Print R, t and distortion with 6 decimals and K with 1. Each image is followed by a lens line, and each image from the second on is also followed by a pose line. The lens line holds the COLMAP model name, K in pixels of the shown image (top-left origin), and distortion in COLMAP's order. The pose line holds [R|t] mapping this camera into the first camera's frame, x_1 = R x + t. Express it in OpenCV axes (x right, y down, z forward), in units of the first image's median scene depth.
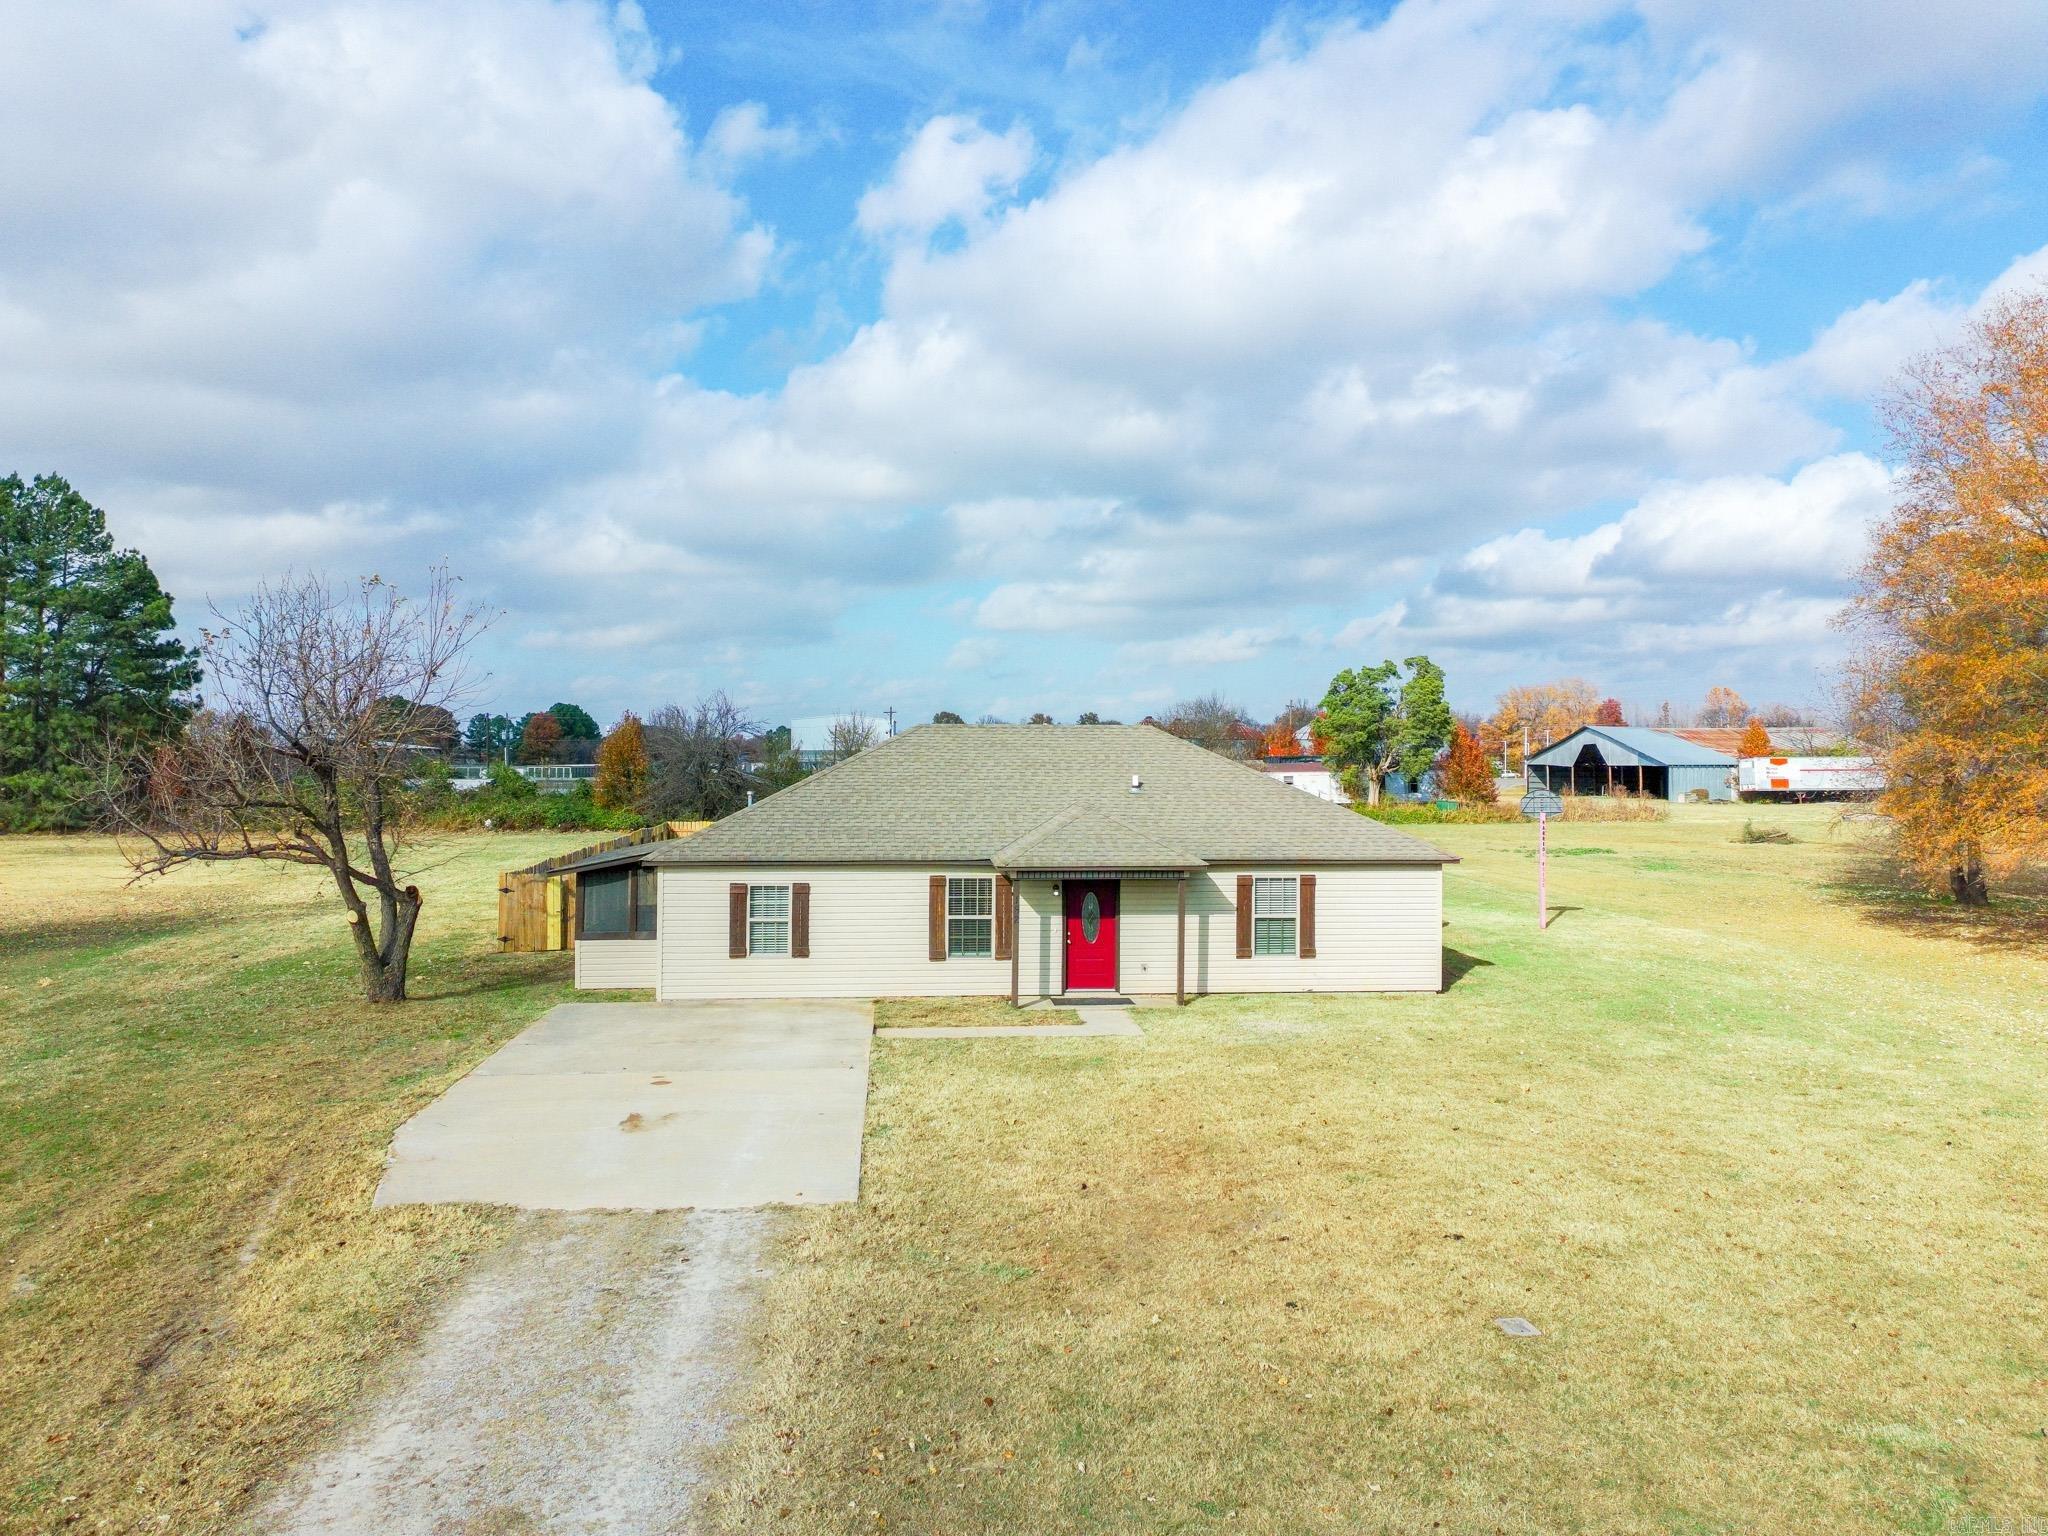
lens RADIAL K [[1519.8, 0, 1043.7], [0, 1519.8, 745.5], [0, 0, 1]] dist [0.079634, -0.063991]
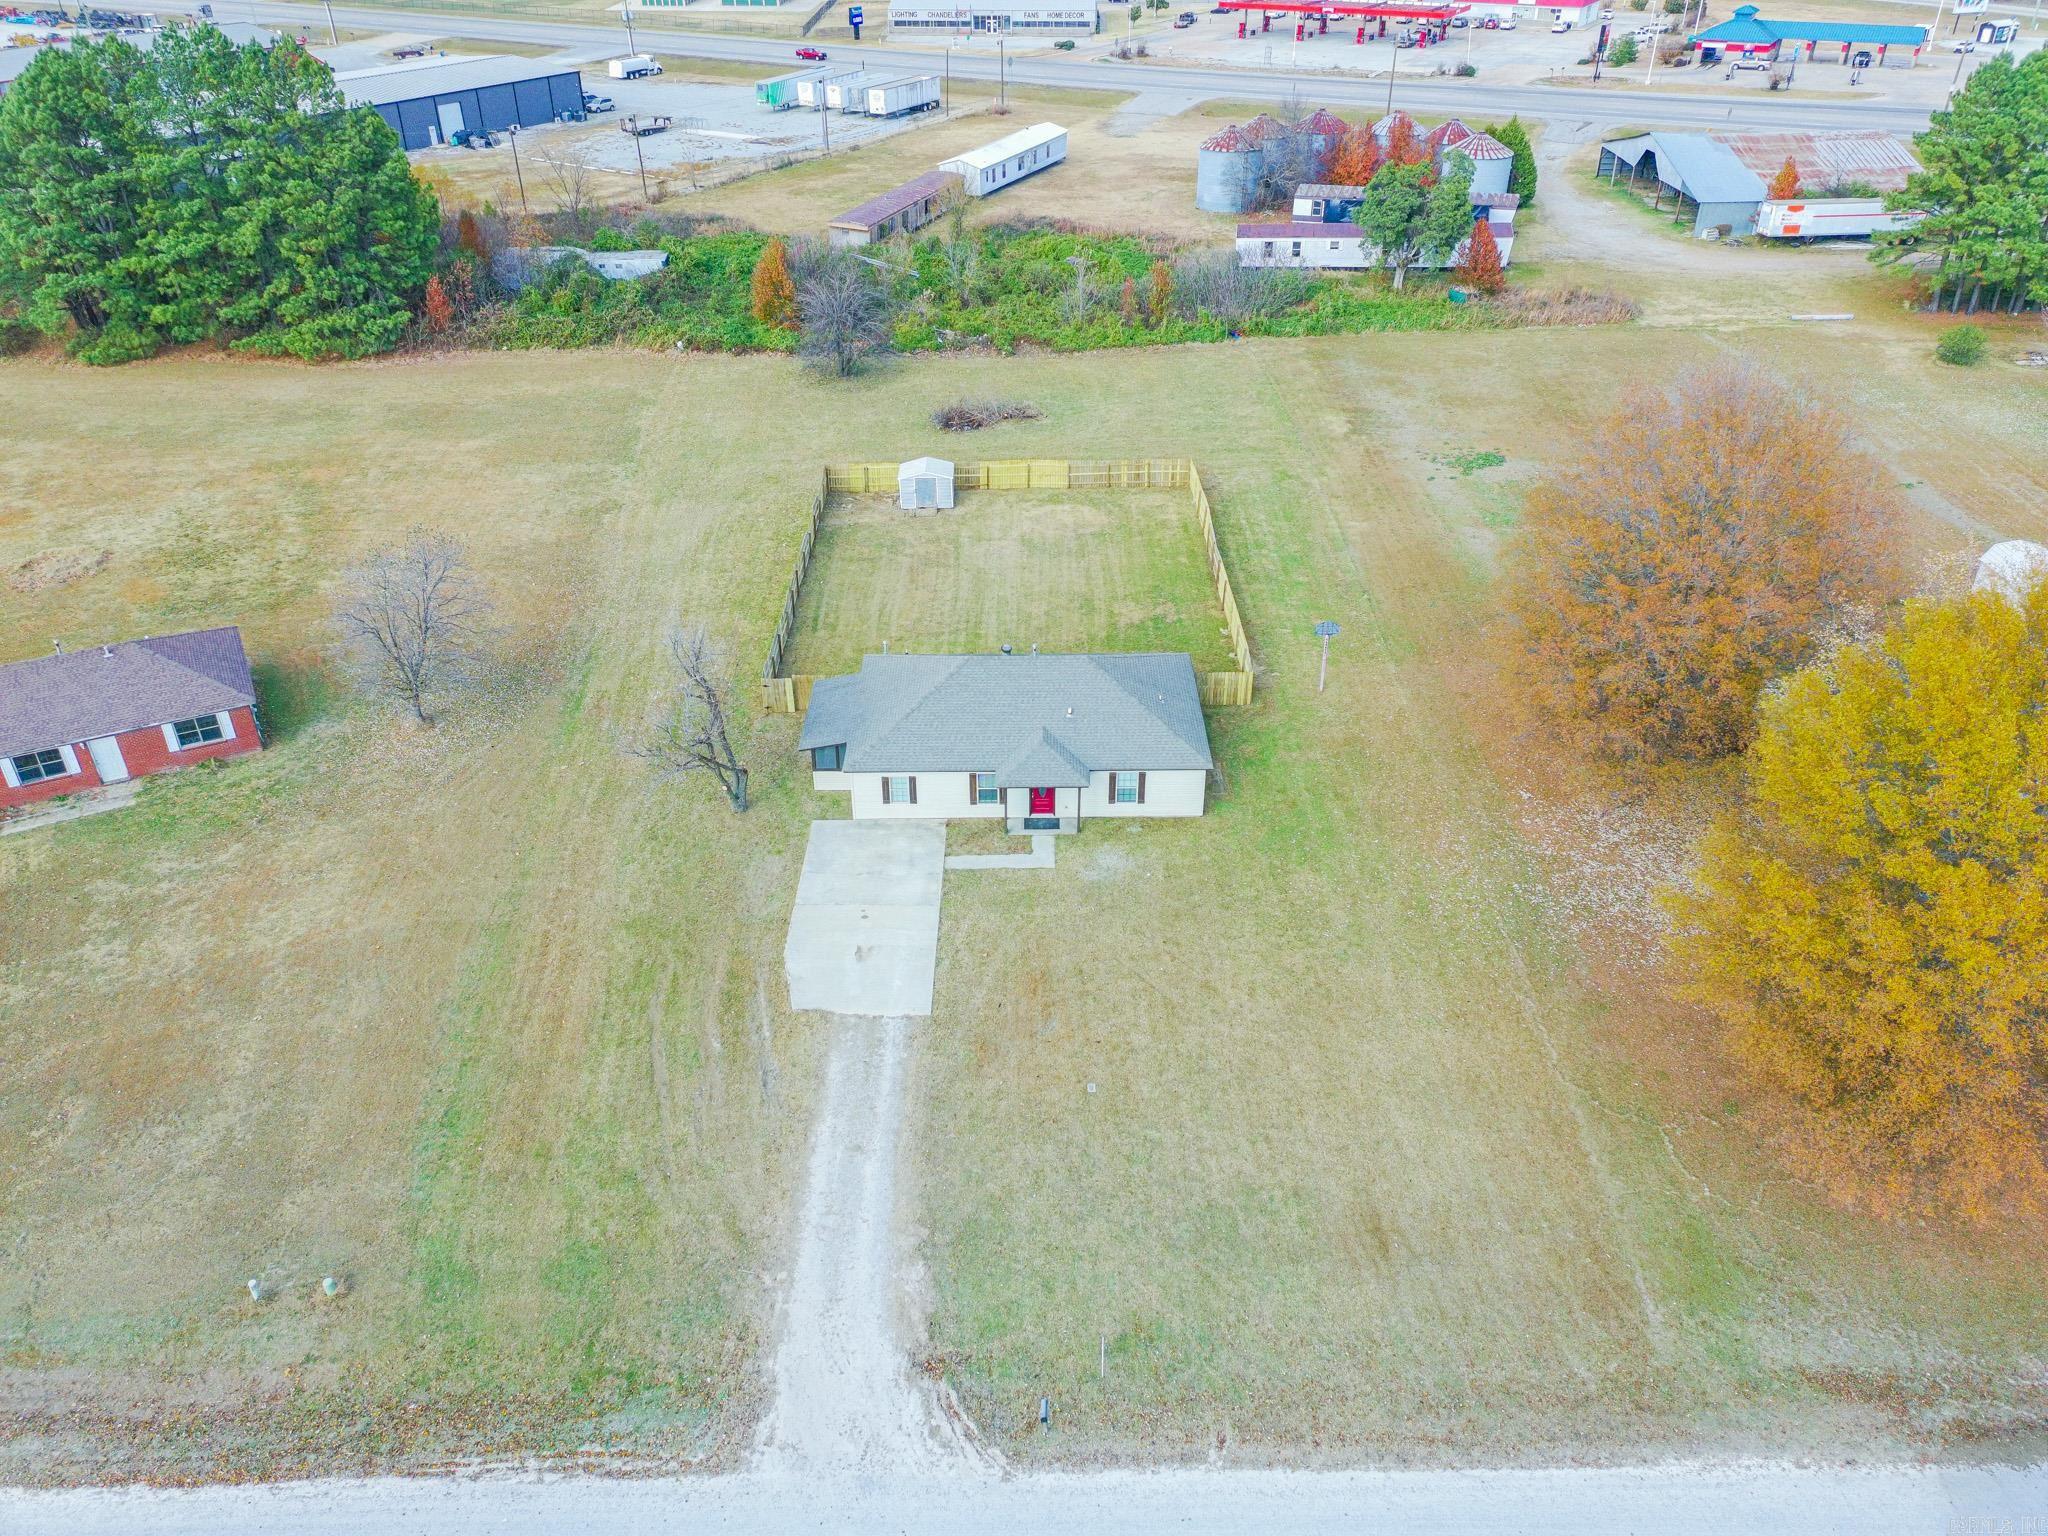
lens RADIAL K [[1519.8, 0, 1043.7], [0, 1519.8, 745.5], [0, 0, 1]] dist [0.079634, -0.063991]
pose [[0.996214, 0.040680, -0.076832, 0.207402], [0.004638, 0.857642, 0.514226, -1.111396], [0.086813, -0.512635, 0.854206, -0.889867]]
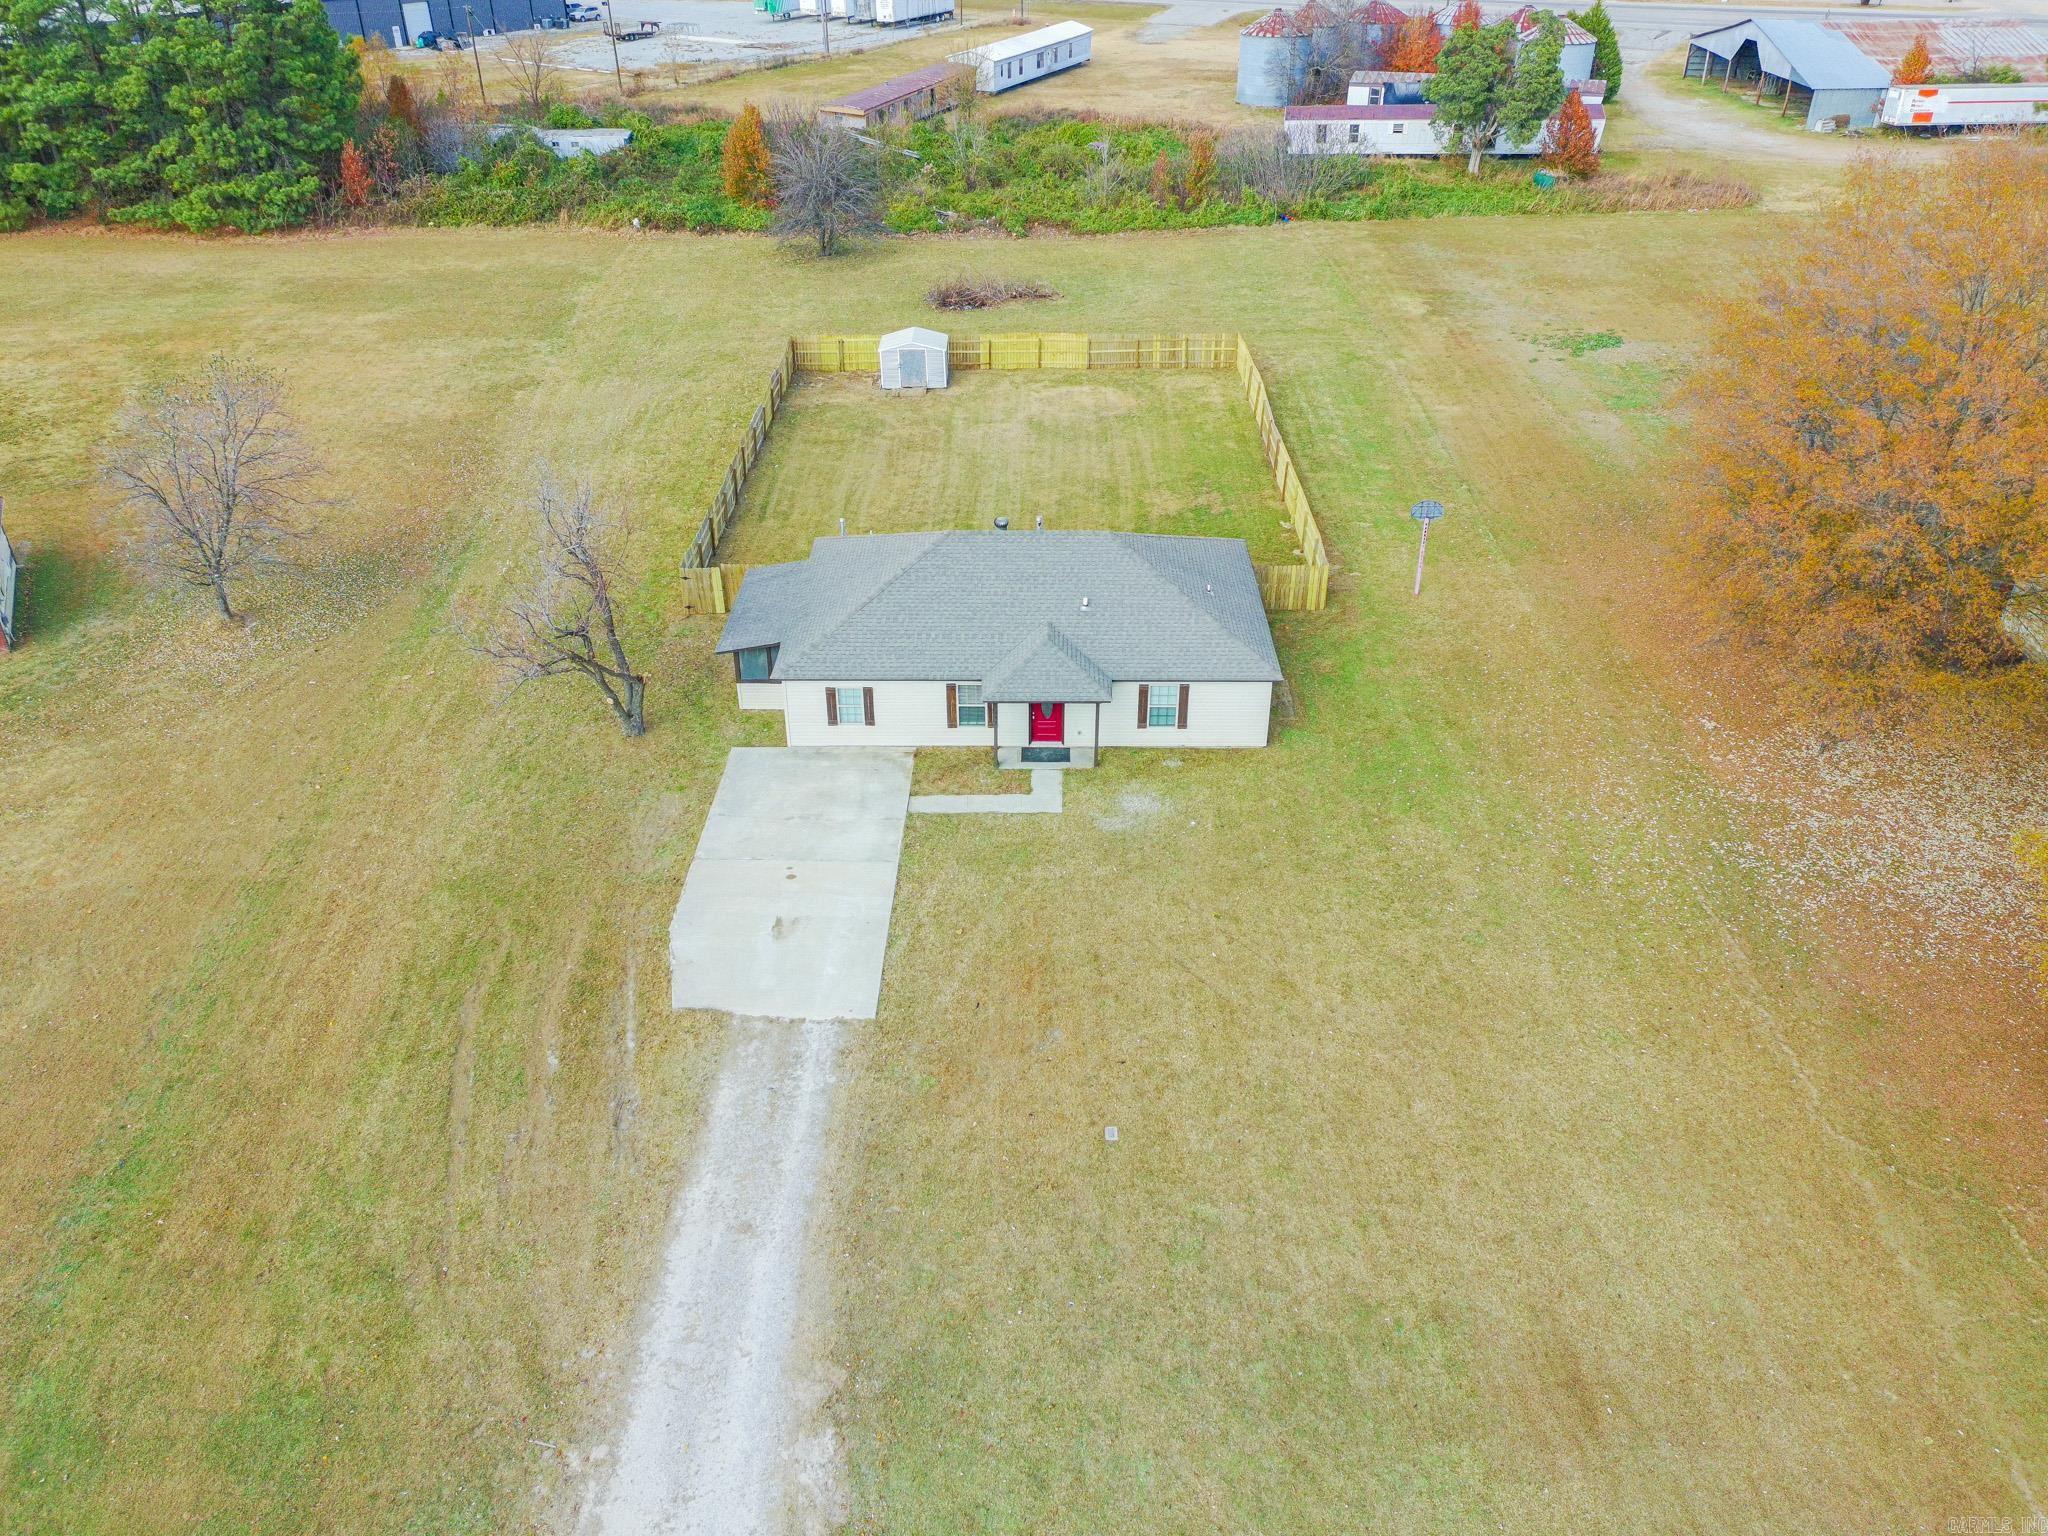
lens RADIAL K [[1519.8, 0, 1043.7], [0, 1519.8, 745.5], [0, 0, 1]] dist [0.079634, -0.063991]
pose [[0.994734, 0.050621, -0.089117, 0.179579], [0.003222, 0.853638, 0.520857, -0.711140], [0.102440, -0.518401, 0.848980, -0.406393]]
